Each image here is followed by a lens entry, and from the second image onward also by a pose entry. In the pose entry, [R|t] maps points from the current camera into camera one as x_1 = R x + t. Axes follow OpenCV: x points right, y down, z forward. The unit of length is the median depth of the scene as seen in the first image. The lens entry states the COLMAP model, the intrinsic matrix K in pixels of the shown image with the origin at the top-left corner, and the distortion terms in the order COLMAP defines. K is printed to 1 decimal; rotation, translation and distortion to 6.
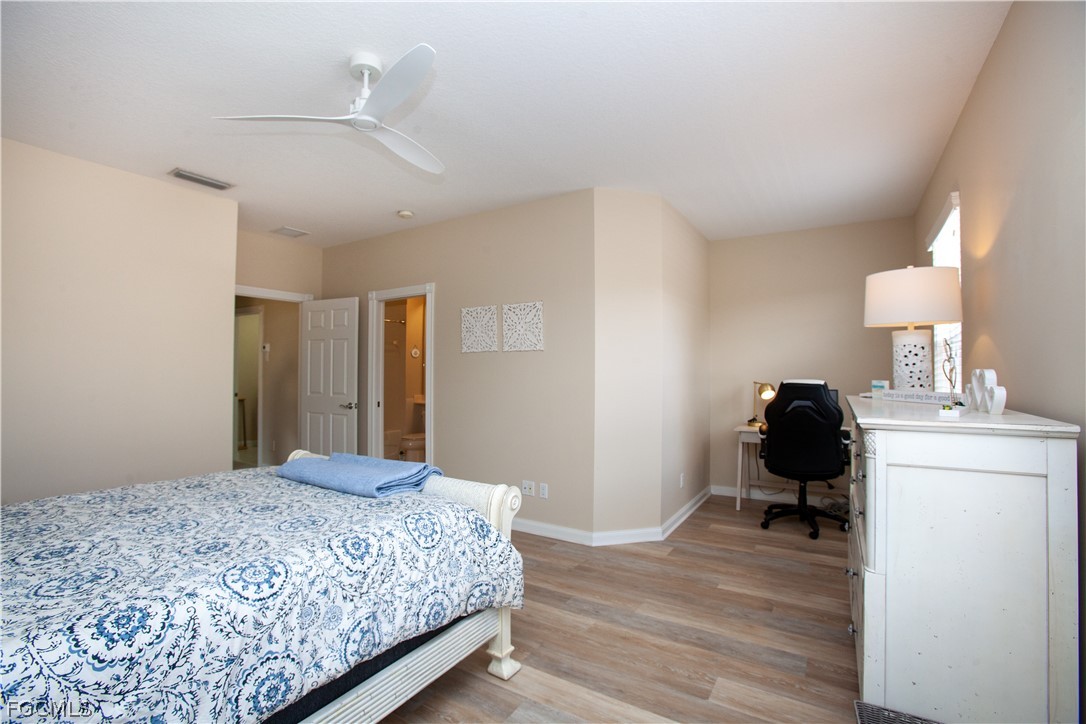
lens RADIAL K [[503.9, 0, 545.3], [0, 503.9, 368.7], [0, 0, 1]] dist [-0.039561, 0.000342]
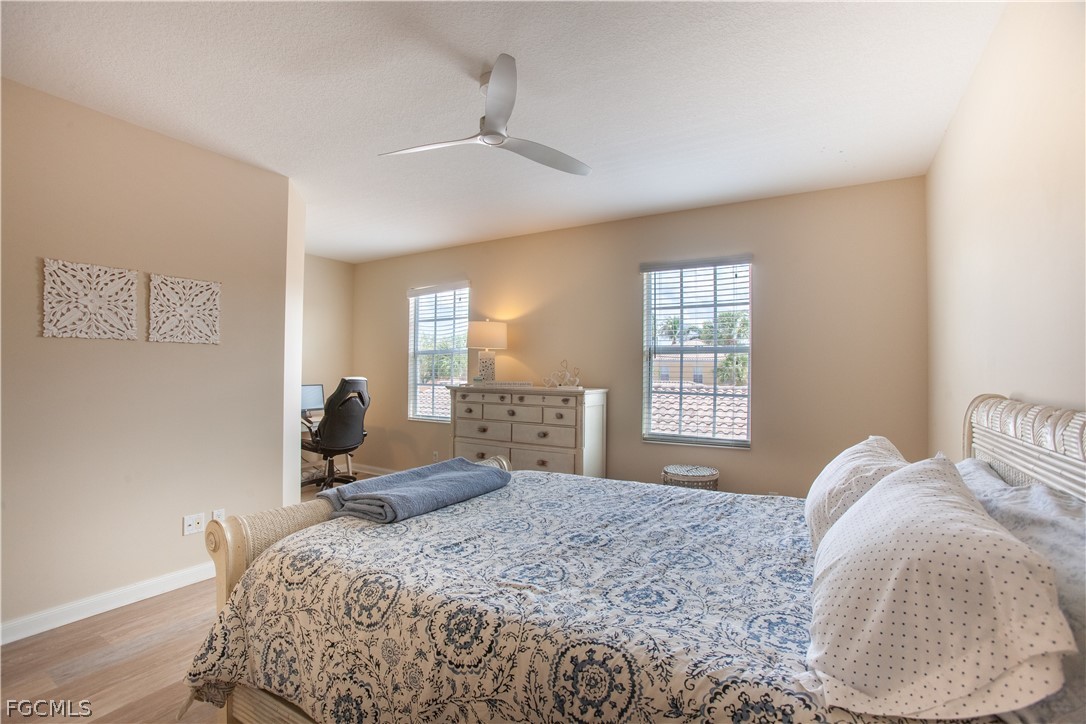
lens RADIAL K [[503.9, 0, 546.1], [0, 503.9, 364.5], [0, 0, 1]] dist [-0.039561, 0.000342]
pose [[-0.016690, 0.009250, 0.999818, -0.766499], [-0.014505, 0.999850, -0.009493, -0.004587], [-0.999755, -0.014661, -0.016553, 0.474168]]
